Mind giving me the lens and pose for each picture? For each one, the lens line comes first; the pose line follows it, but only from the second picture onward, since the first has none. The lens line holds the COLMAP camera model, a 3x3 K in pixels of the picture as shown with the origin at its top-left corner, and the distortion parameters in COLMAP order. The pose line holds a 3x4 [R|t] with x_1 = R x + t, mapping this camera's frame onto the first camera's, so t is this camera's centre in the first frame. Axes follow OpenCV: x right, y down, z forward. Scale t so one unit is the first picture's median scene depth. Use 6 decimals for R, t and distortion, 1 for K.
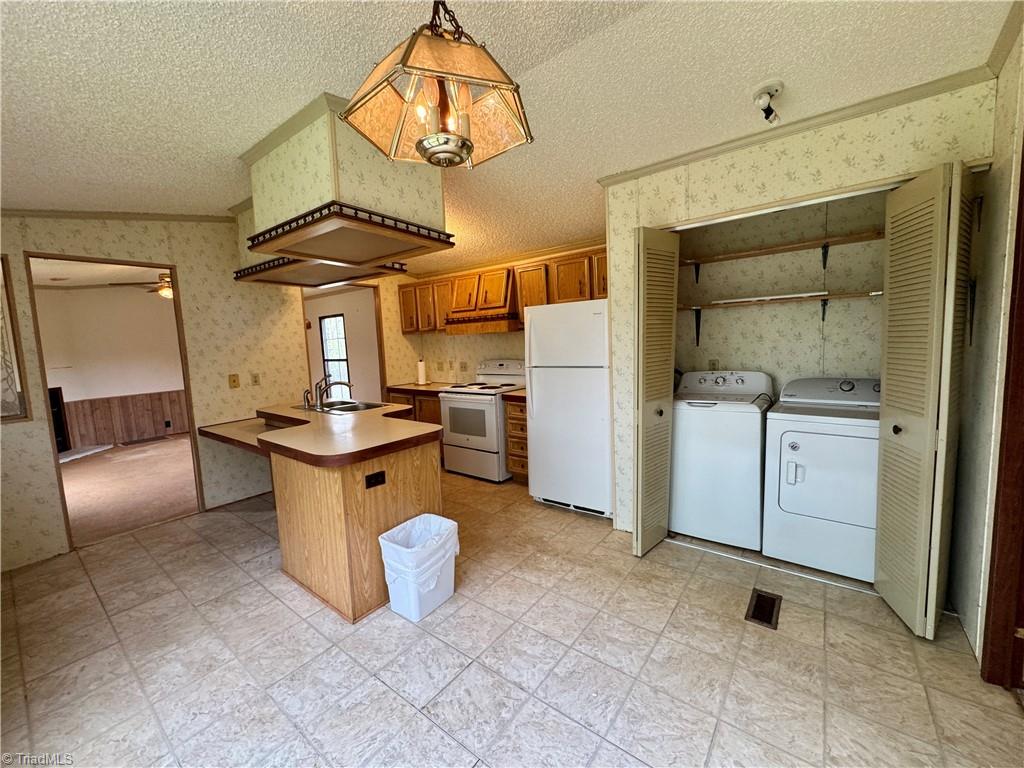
lens RADIAL K [[408.2, 0, 513.5], [0, 408.2, 384.3], [0, 0, 1]] dist [-0.000672, 0.000240]
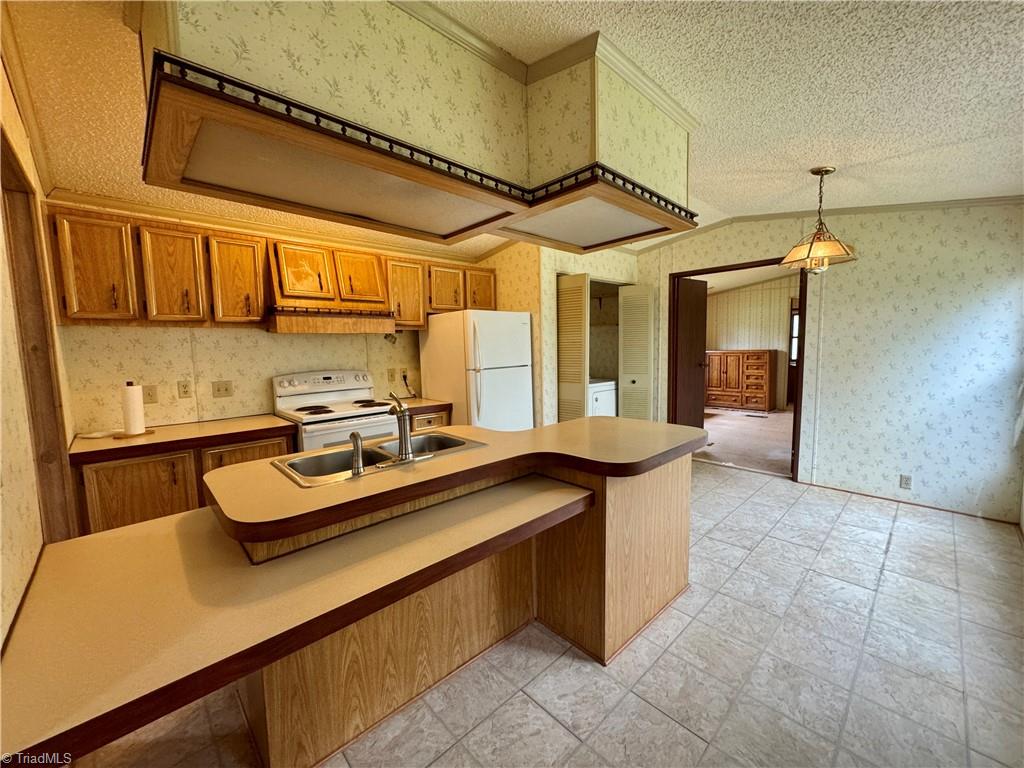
lens RADIAL K [[408.2, 0, 513.0], [0, 408.2, 380.6], [0, 0, 1]] dist [-0.000672, 0.000240]
pose [[0.152722, -0.051882, 0.986906, -1.415788], [0.118554, 0.992371, 0.033823, -0.058016], [-0.981132, 0.111836, 0.157708, 1.138235]]
